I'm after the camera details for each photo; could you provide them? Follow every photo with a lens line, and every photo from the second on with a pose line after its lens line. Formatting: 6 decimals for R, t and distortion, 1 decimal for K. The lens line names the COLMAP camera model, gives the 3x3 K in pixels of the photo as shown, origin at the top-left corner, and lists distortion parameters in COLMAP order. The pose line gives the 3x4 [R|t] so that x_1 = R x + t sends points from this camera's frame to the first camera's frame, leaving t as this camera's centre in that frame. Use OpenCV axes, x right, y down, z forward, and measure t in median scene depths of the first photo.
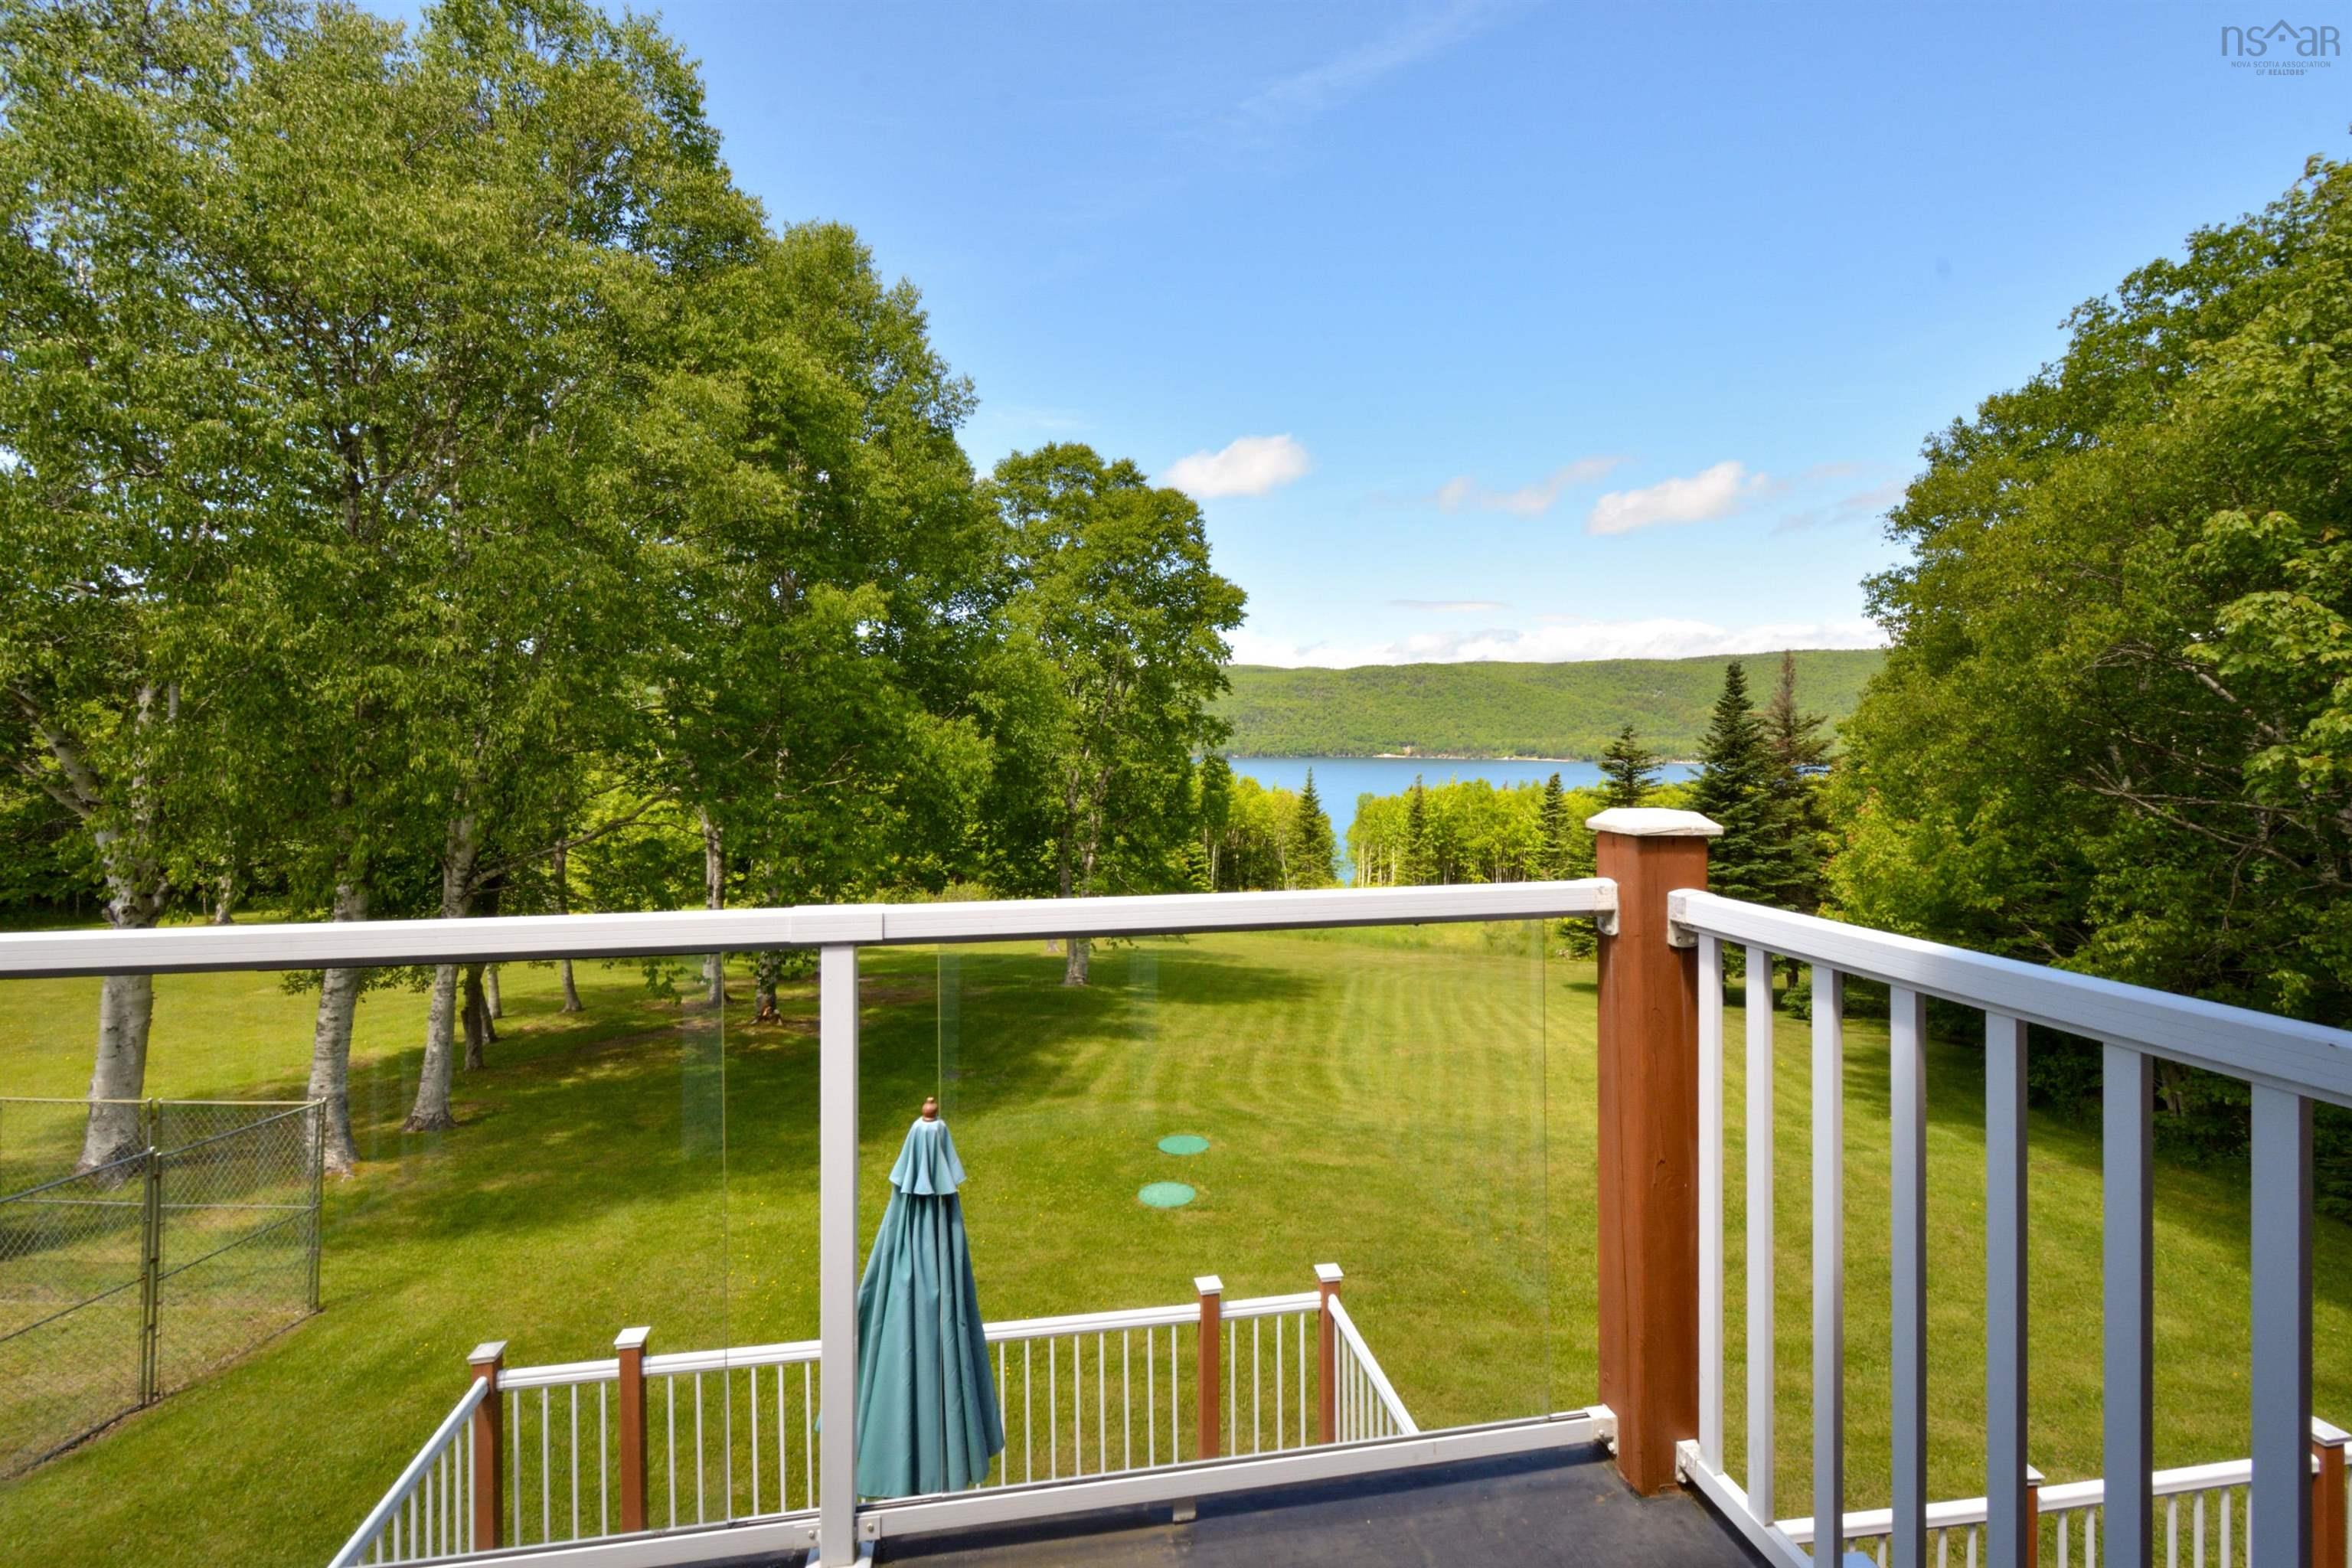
lens RADIAL K [[1057.3, 0, 1177.7], [0, 1057.3, 736.1], [0, 0, 1]] dist [0.000535, -0.000433]
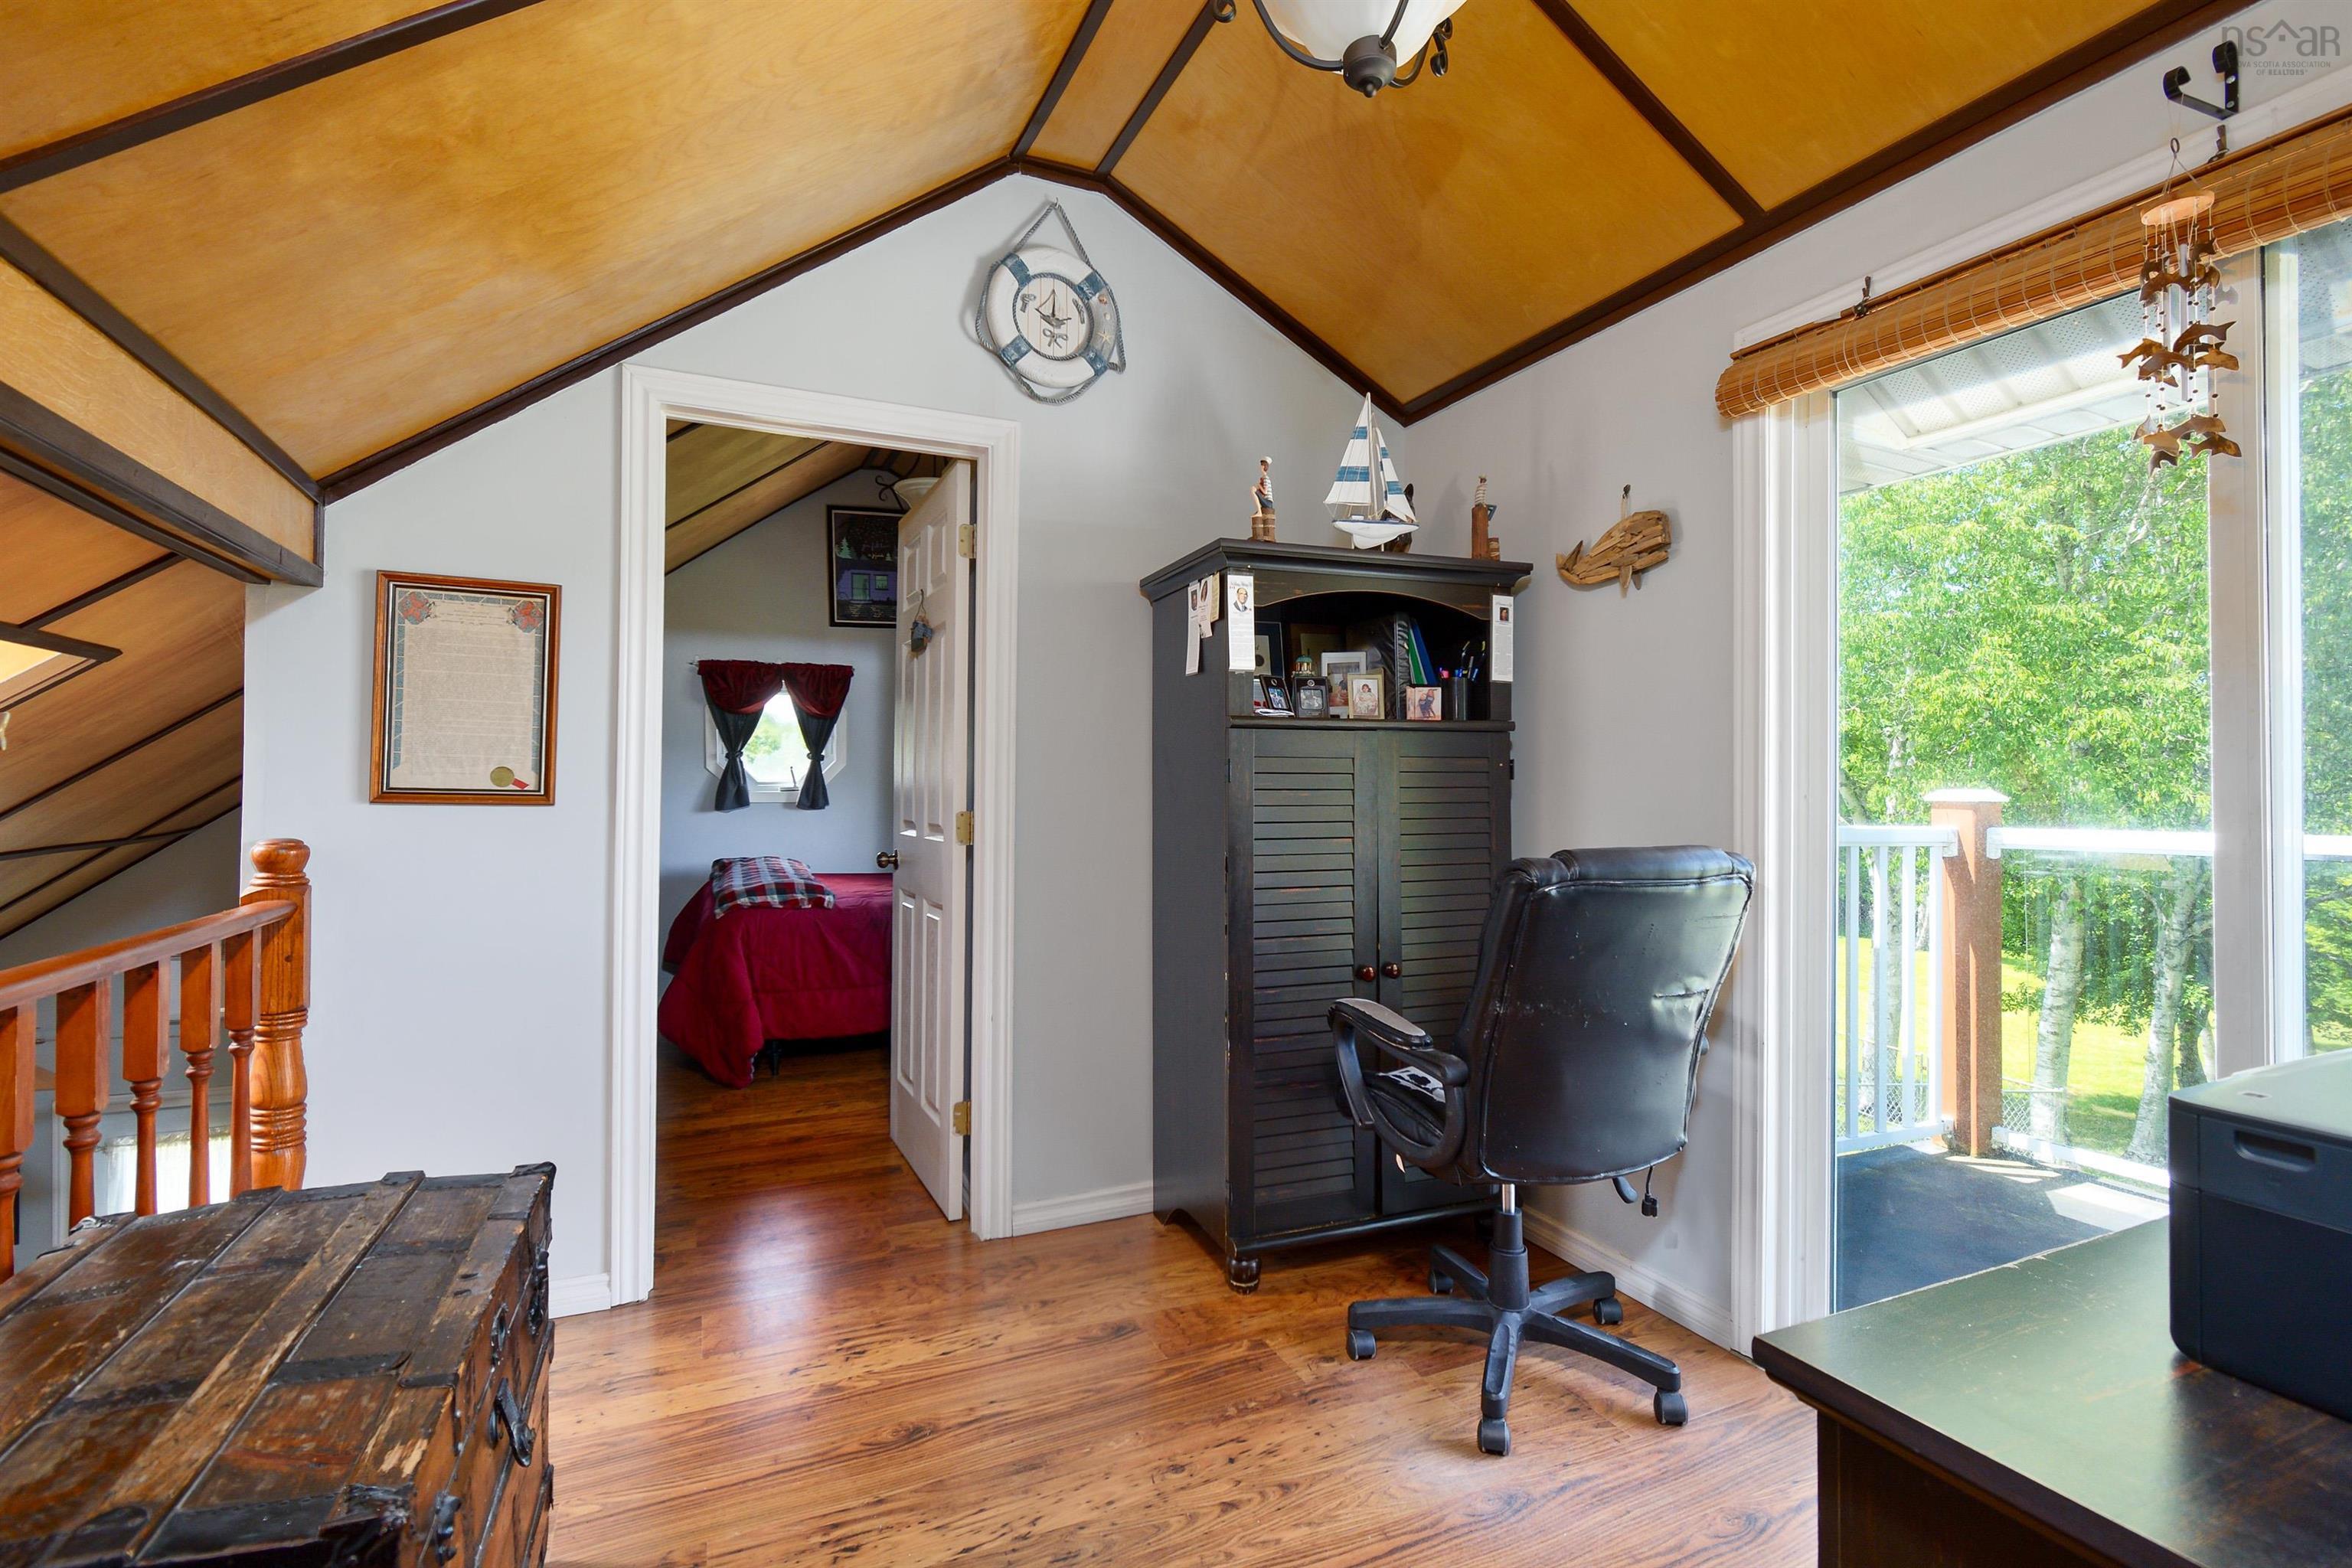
lens RADIAL K [[1098.1, 0, 1180.9], [0, 1098.1, 773.3], [0, 0, 1]] dist [0.000513, -0.000053]
pose [[0.247482, -0.007827, -0.968861, 0.102228], [-0.002927, 0.999957, -0.008826, 0.012596], [0.968888, 0.005020, 0.247448, -0.196103]]
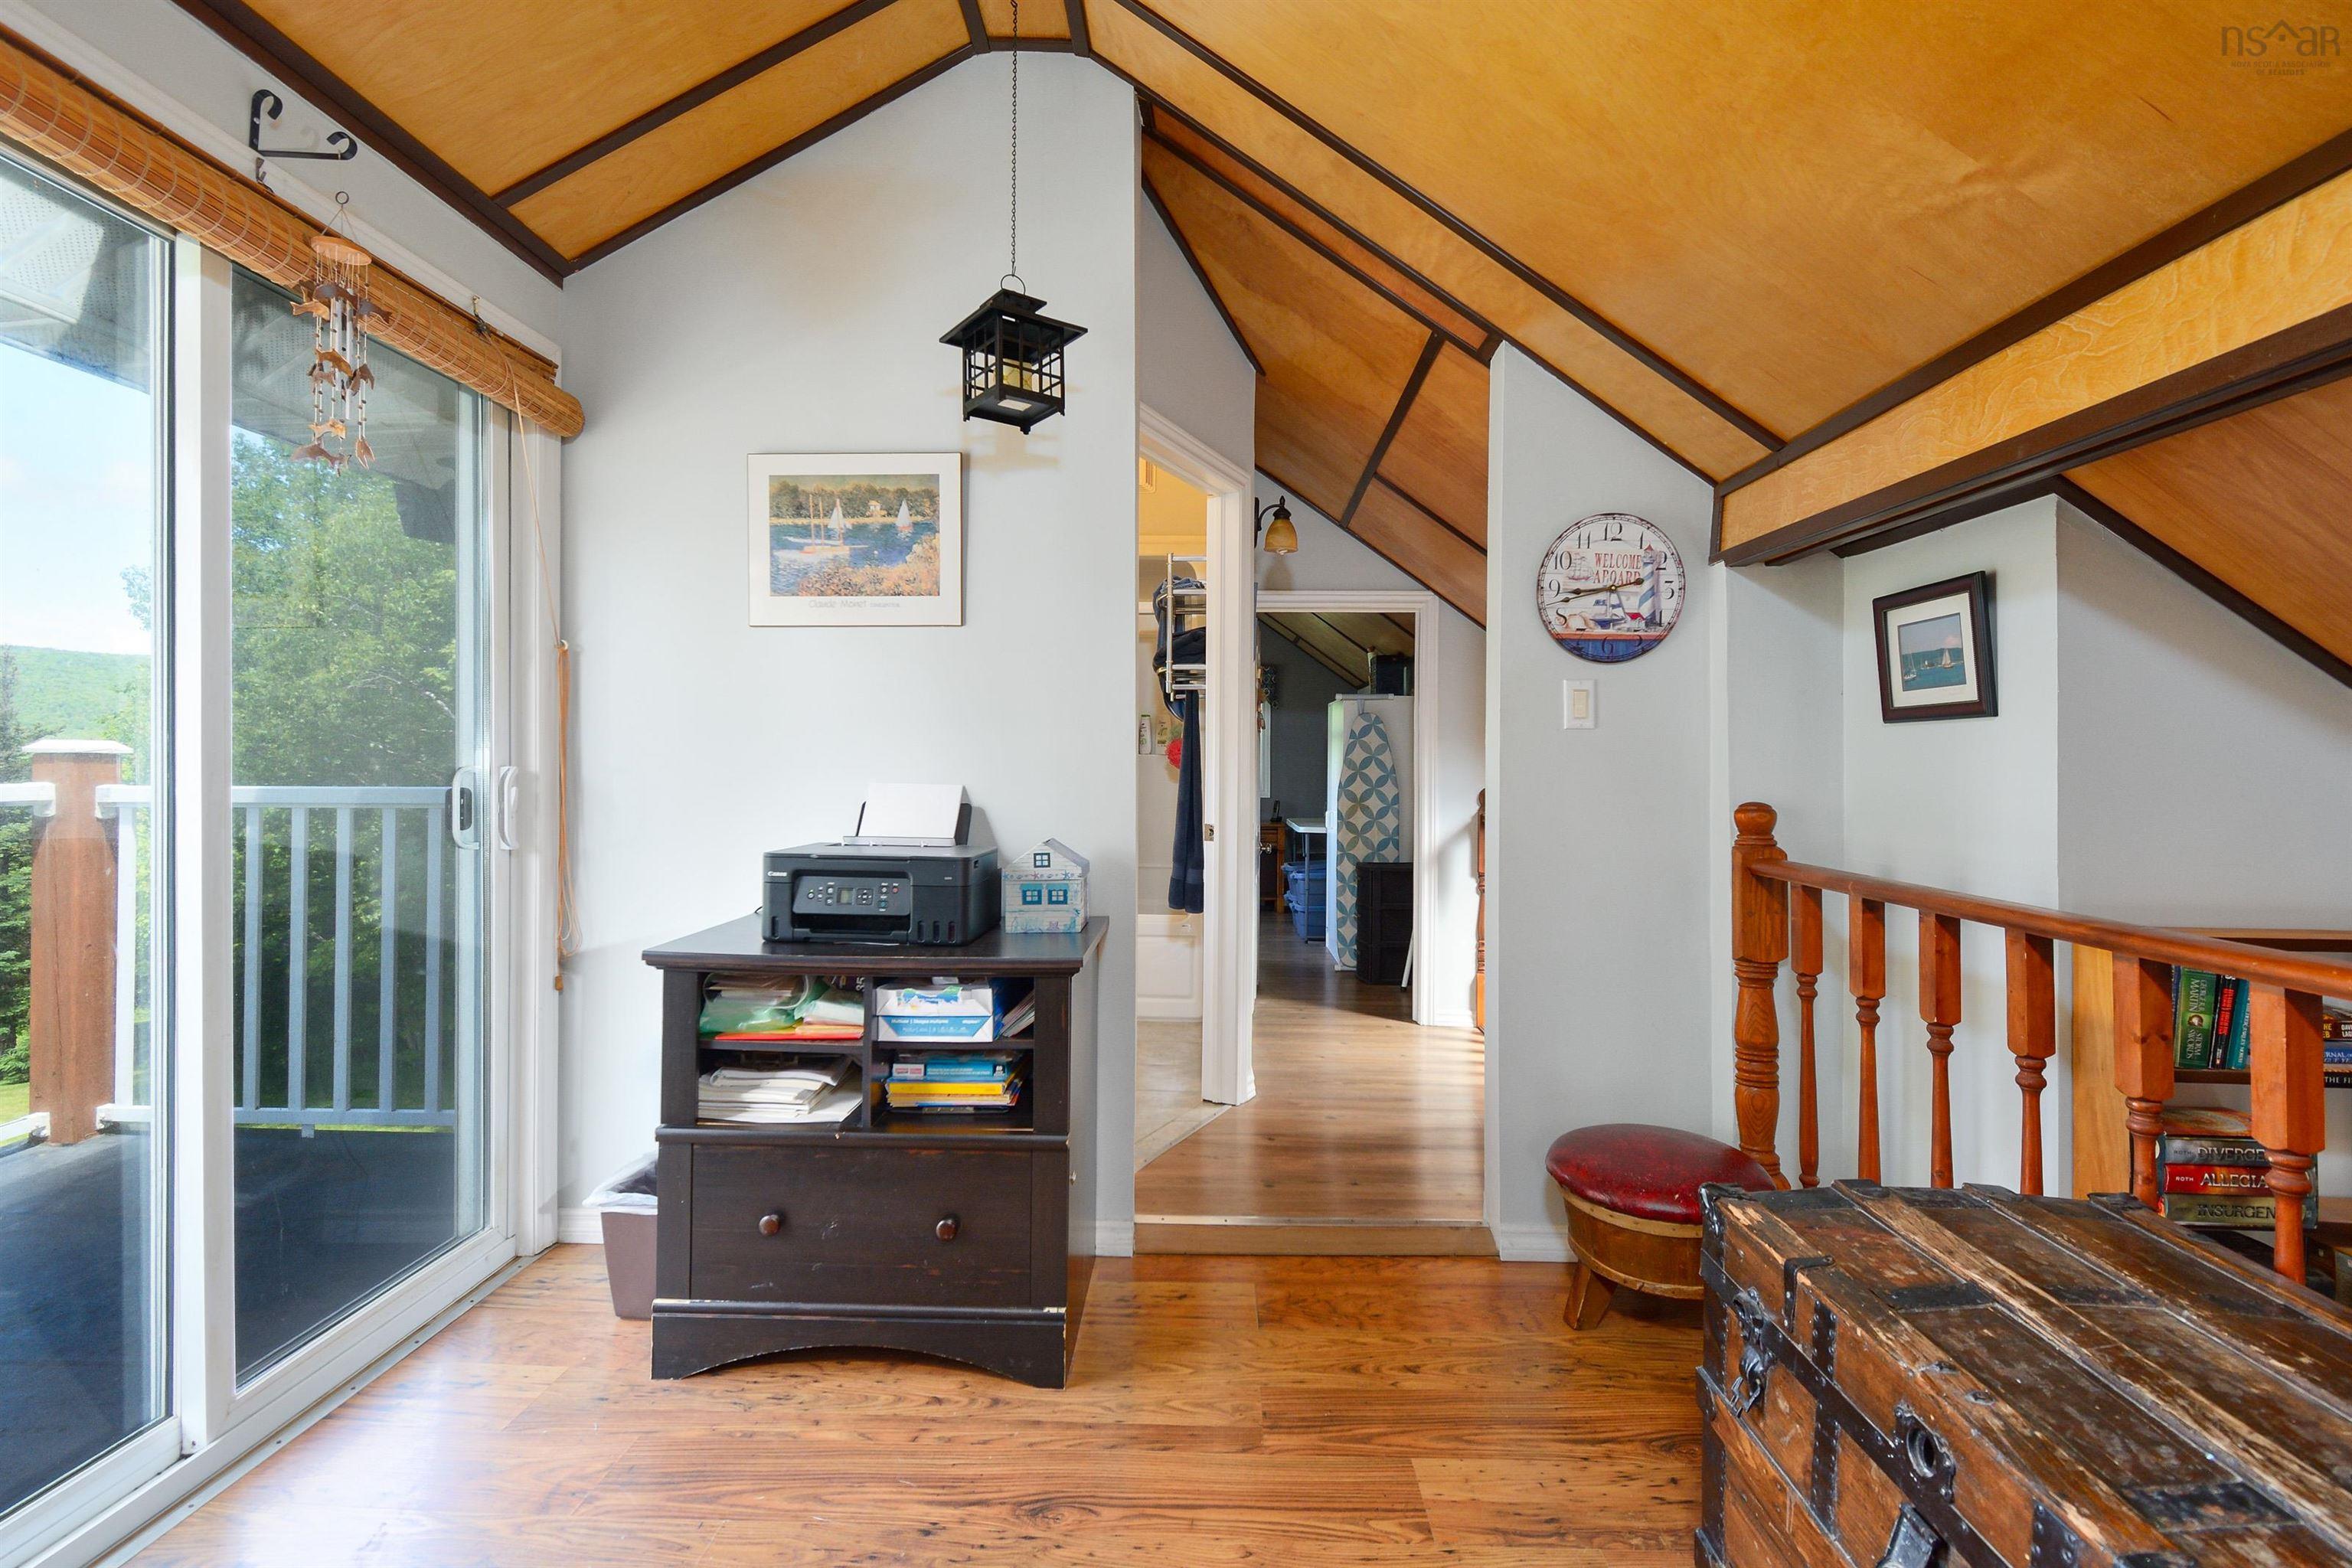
lens RADIAL K [[1057.3, 0, 1177.7], [0, 1057.3, 736.1], [0, 0, 1]] dist [0.000535, -0.000433]
pose [[0.198507, 0.024111, 0.979803, -0.164525], [-0.003552, 0.999709, -0.023881, 0.019748], [-0.980093, 0.001261, 0.198535, -0.199159]]
